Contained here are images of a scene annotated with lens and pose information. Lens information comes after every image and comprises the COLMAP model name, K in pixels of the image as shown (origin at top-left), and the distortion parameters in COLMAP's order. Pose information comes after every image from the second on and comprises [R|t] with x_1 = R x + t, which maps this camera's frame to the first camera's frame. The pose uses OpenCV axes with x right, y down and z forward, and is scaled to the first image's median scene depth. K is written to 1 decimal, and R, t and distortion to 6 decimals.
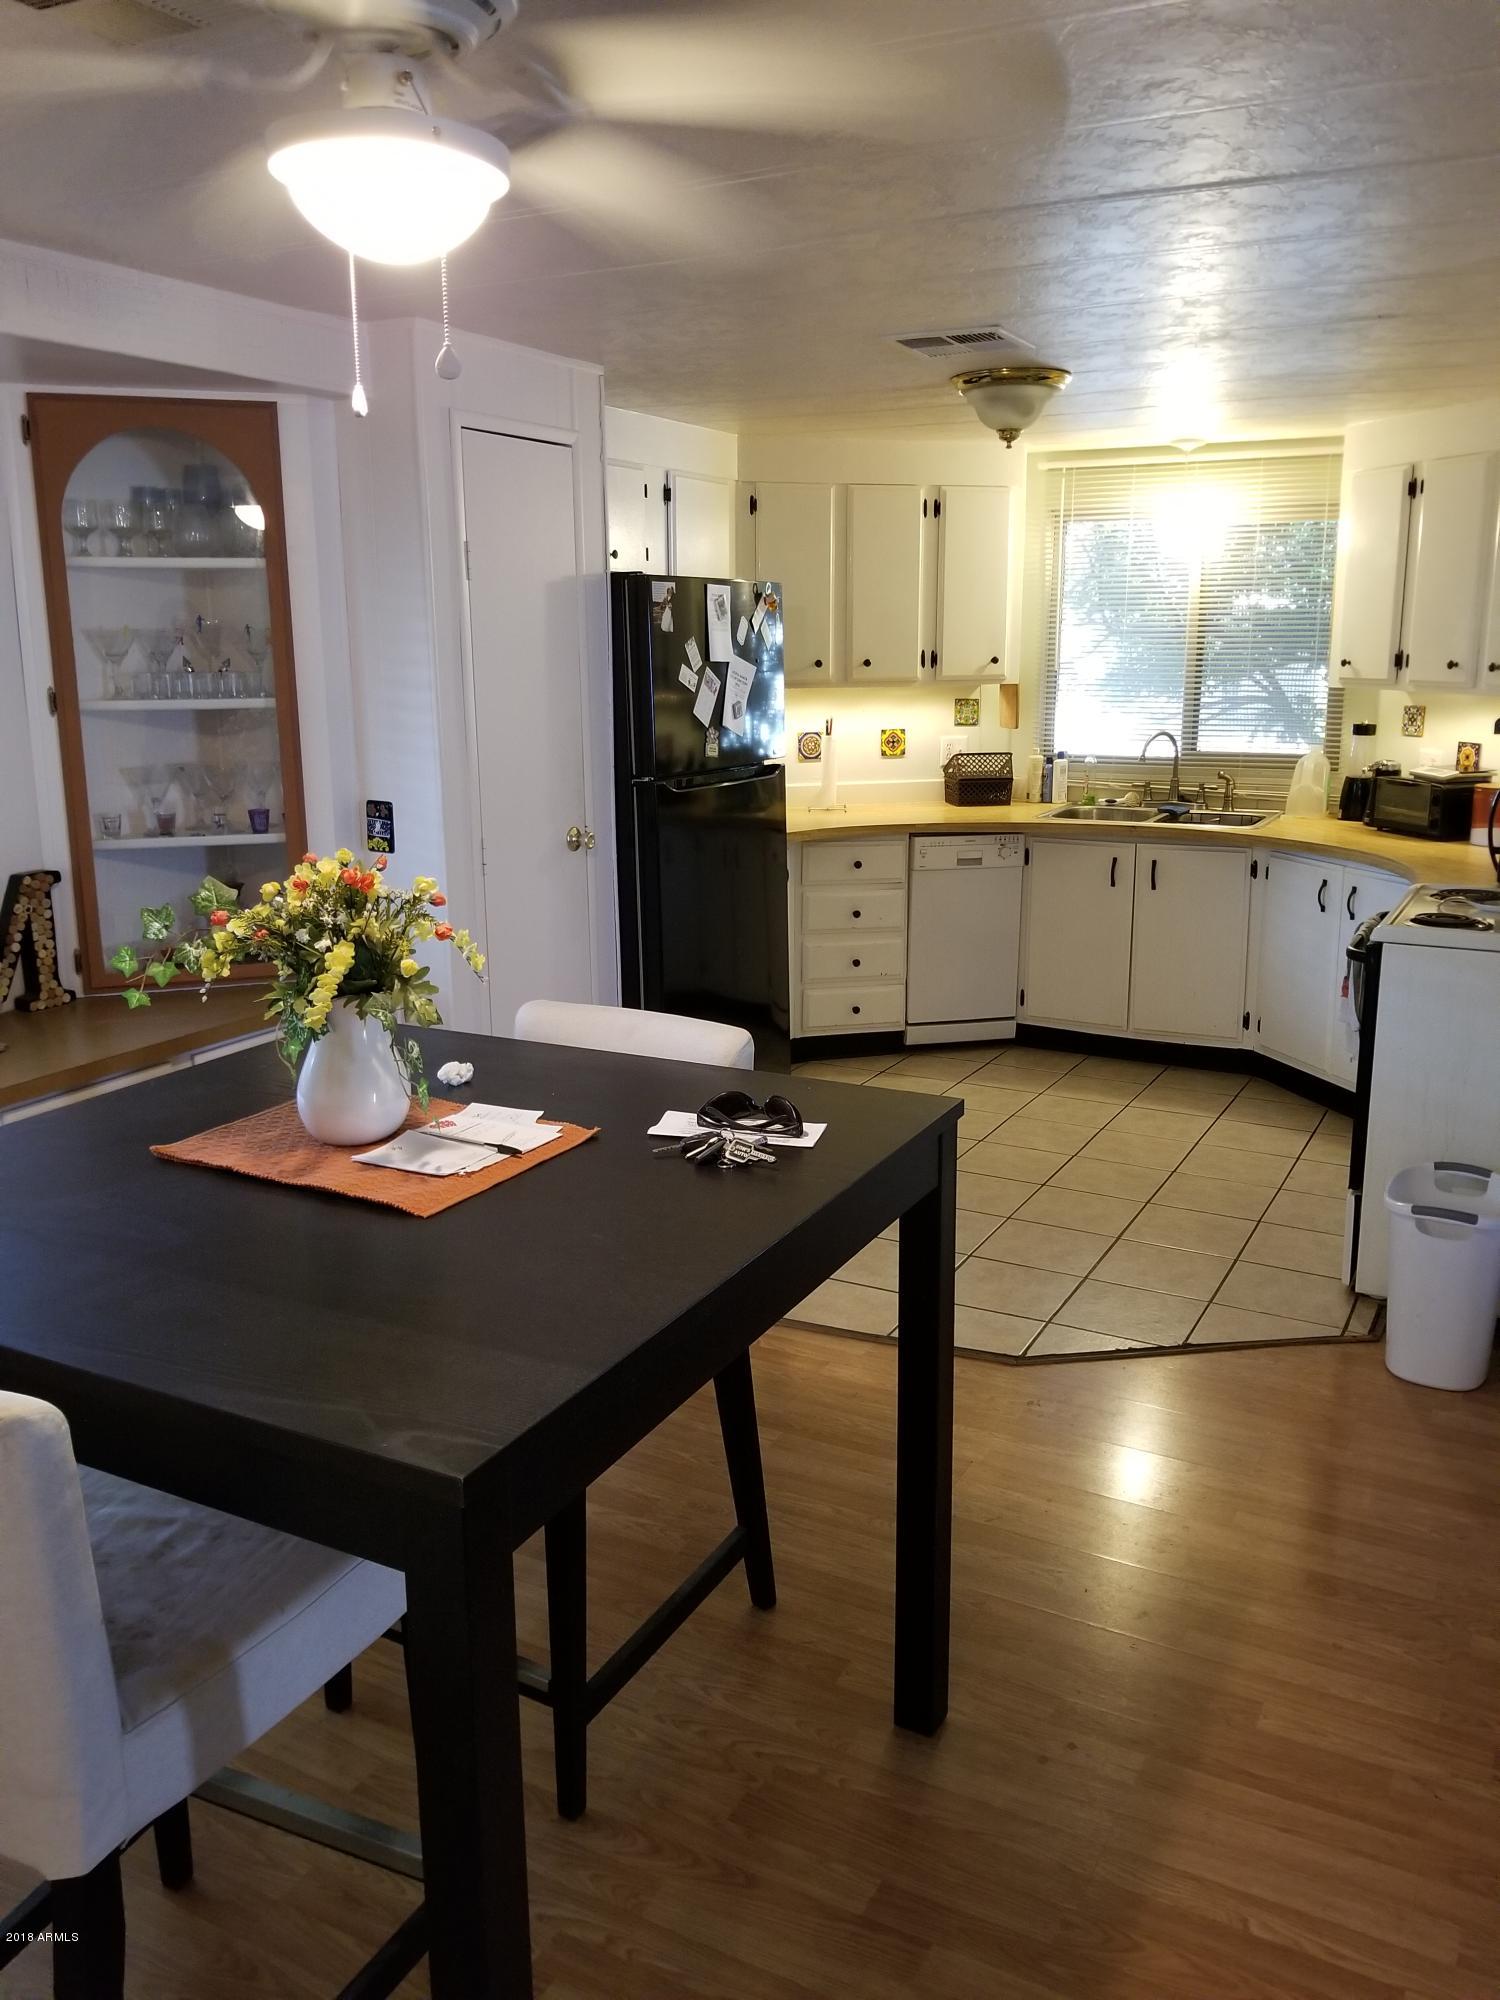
lens RADIAL K [[1545.4, 0, 754.5], [0, 1545.4, 973.9], [0, 0, 1]] dist [0.048468, -0.106810]
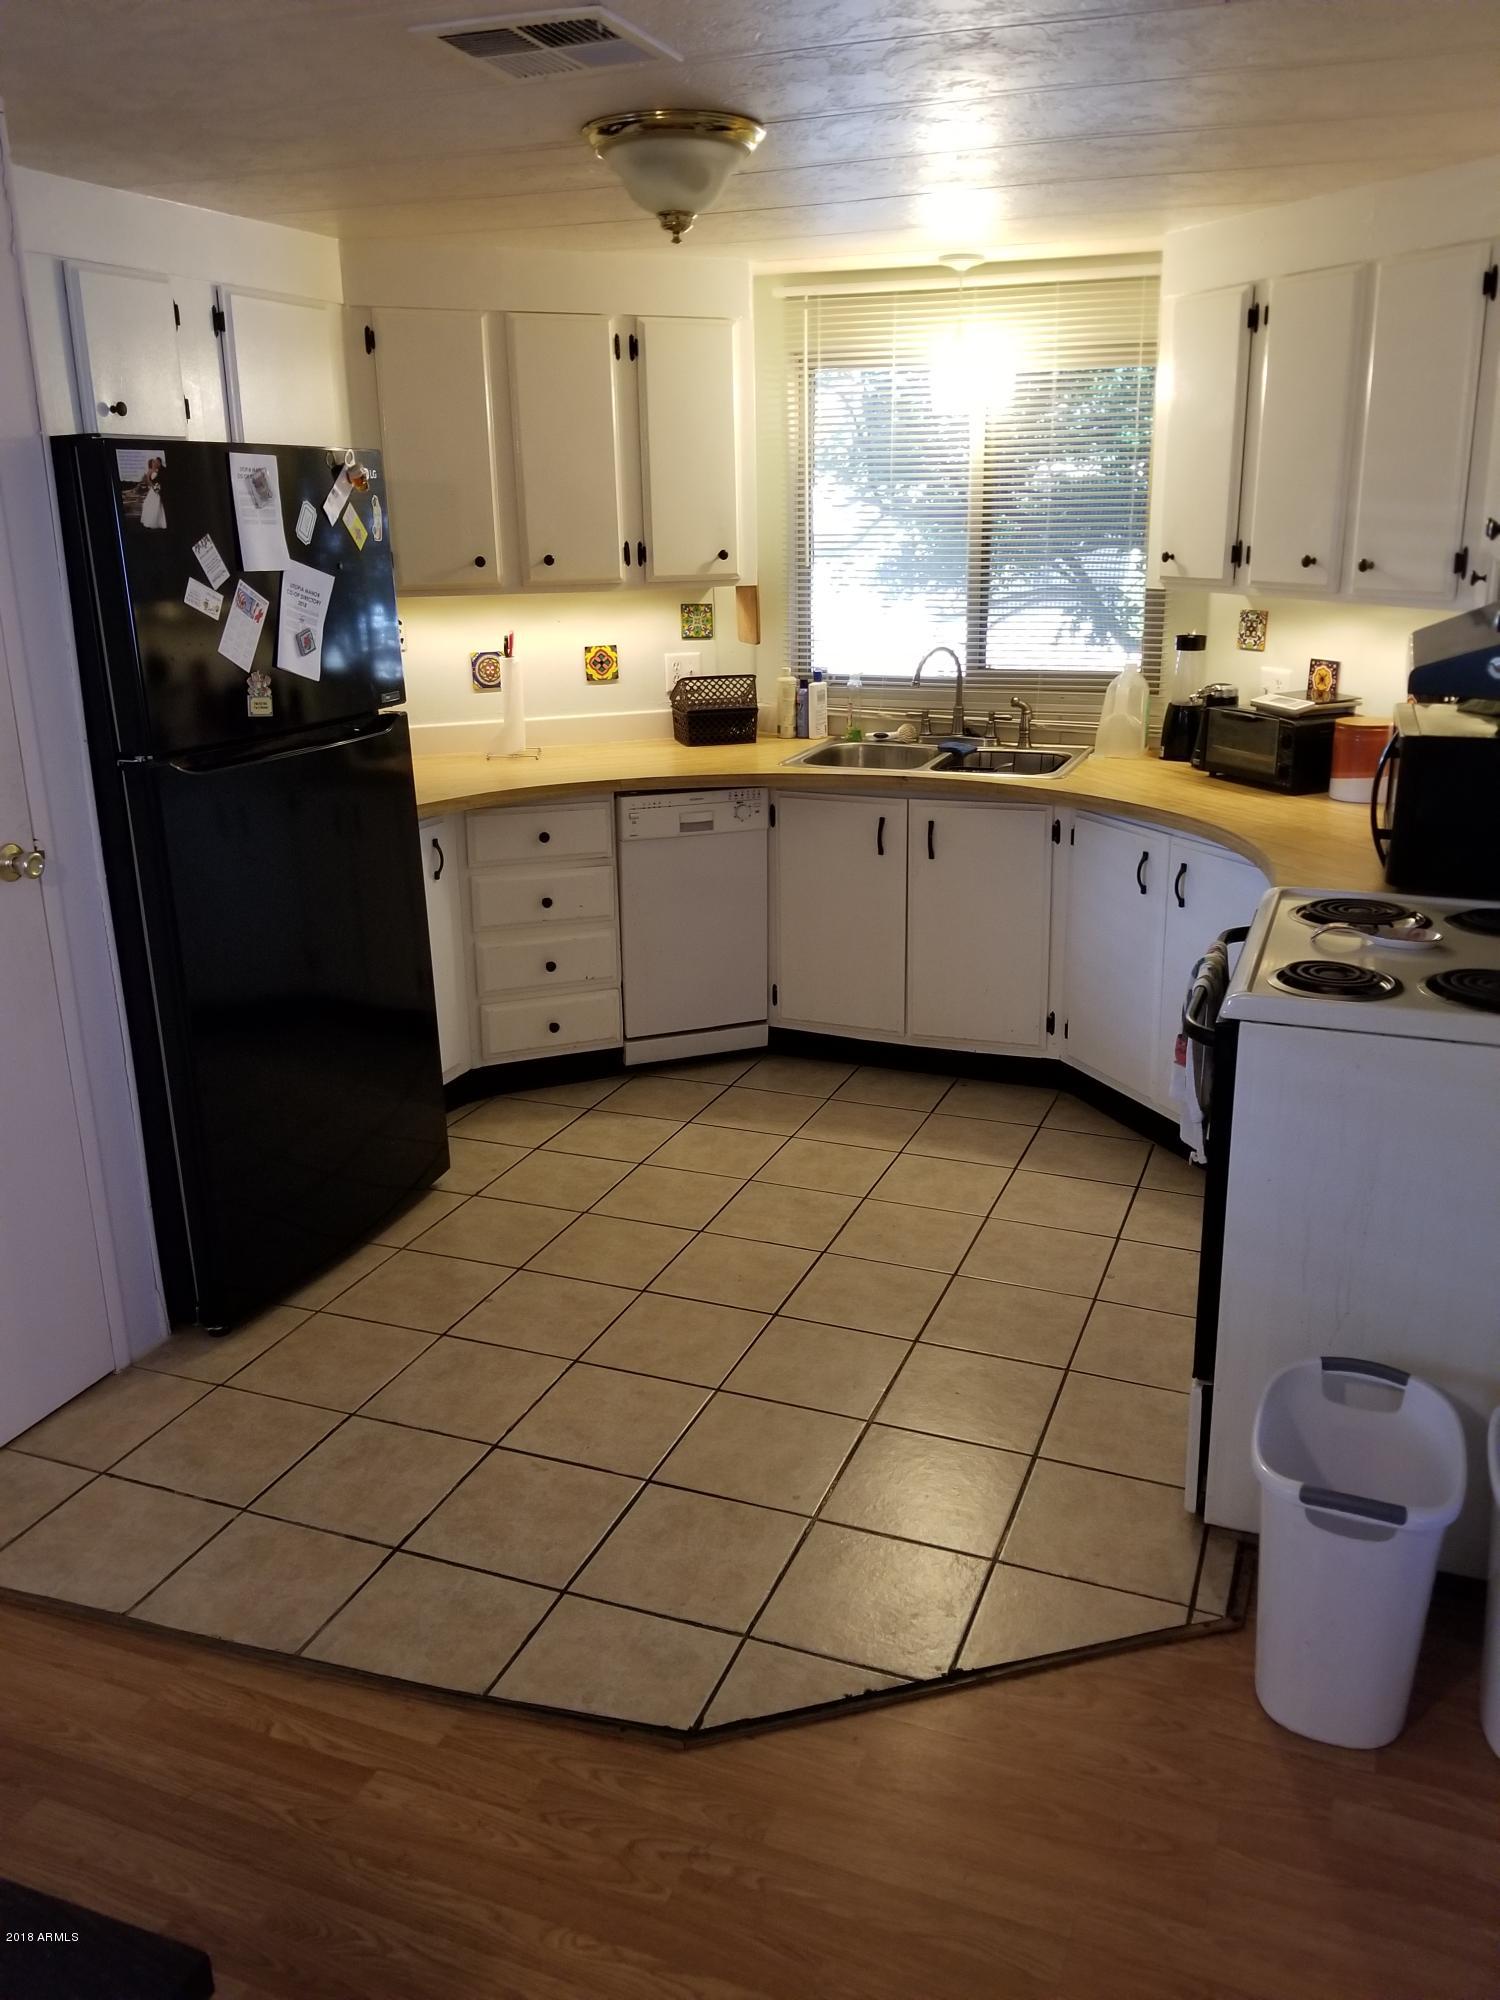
lens RADIAL K [[1545.4, 0, 772.3], [0, 1545.4, 969.0], [0, 0, 1]] dist [0.048468, -0.106810]
pose [[0.992257, -0.042178, 0.116821, 0.095675], [0.033280, 0.996468, 0.077097, -0.067681], [-0.119661, -0.072612, 0.990156, 0.269471]]
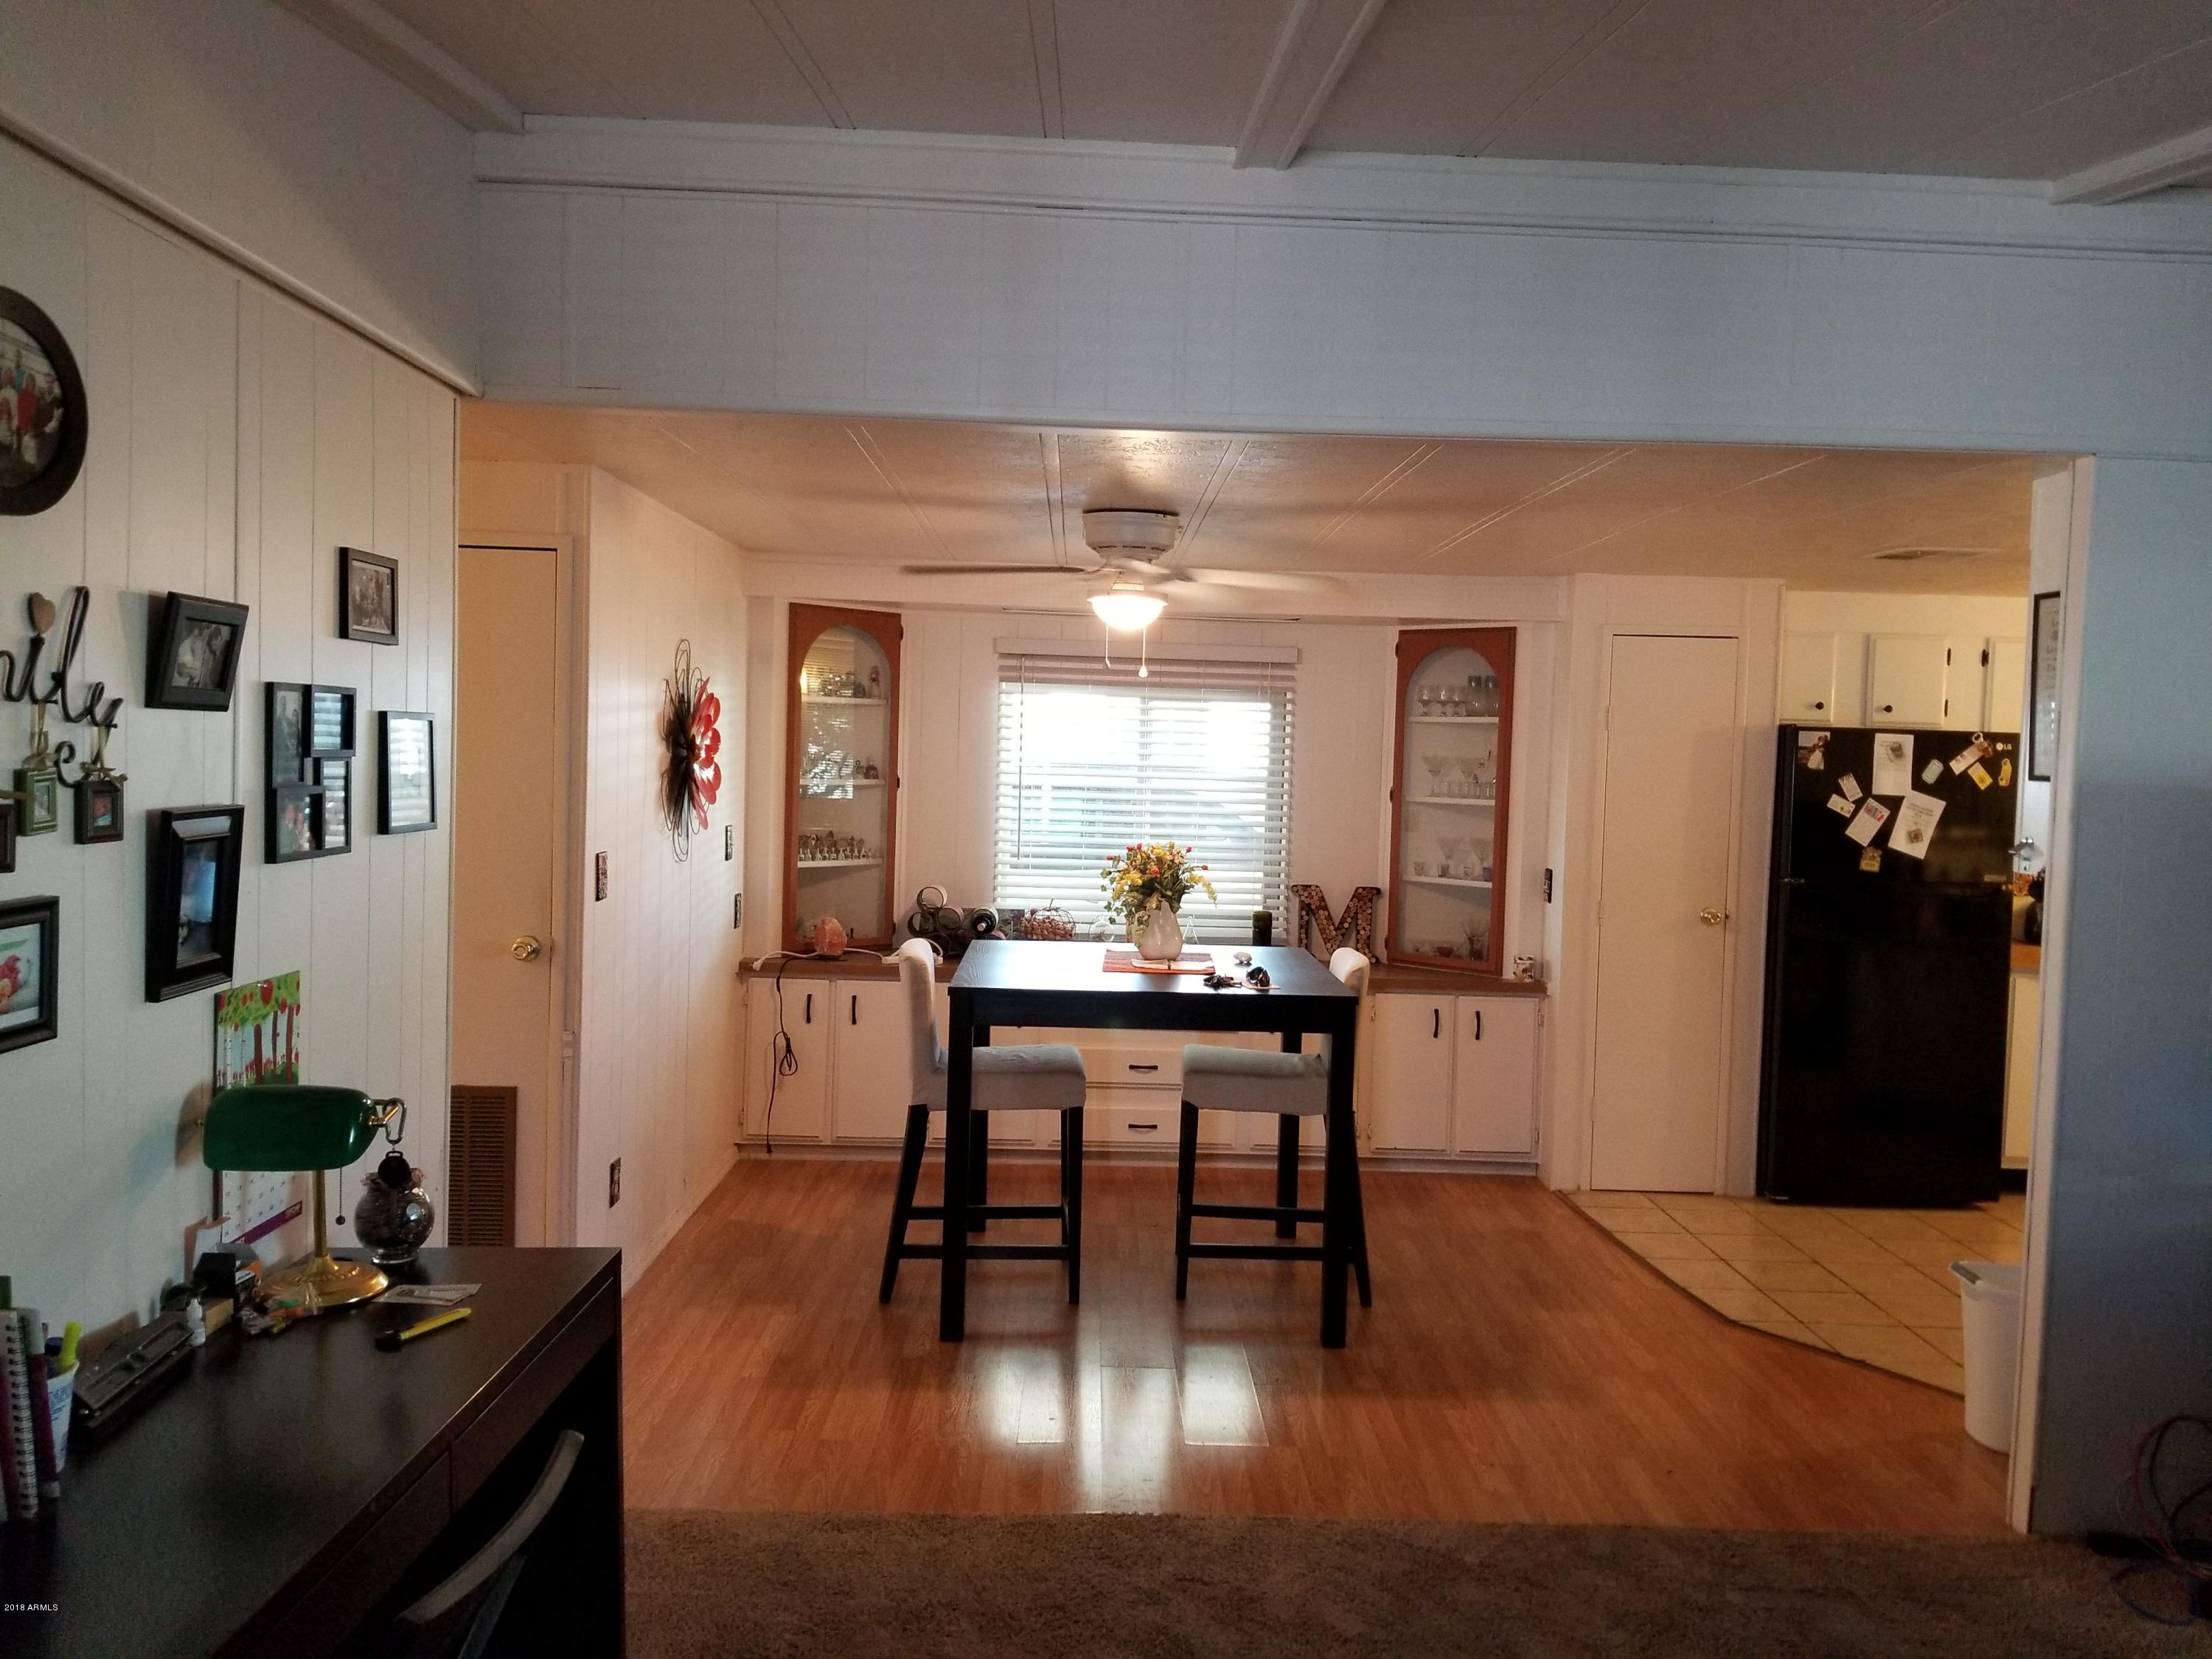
lens RADIAL K [[1709.2, 0, 1116.0], [0, 1709.2, 820.9], [0, 0, 1]] dist [0.048468, -0.106810]
pose [[0.481278, 0.059016, -0.874579, 0.768372], [-0.214675, 0.975283, -0.052324, 0.017175], [0.849874, 0.212932, 0.482052, -0.146286]]
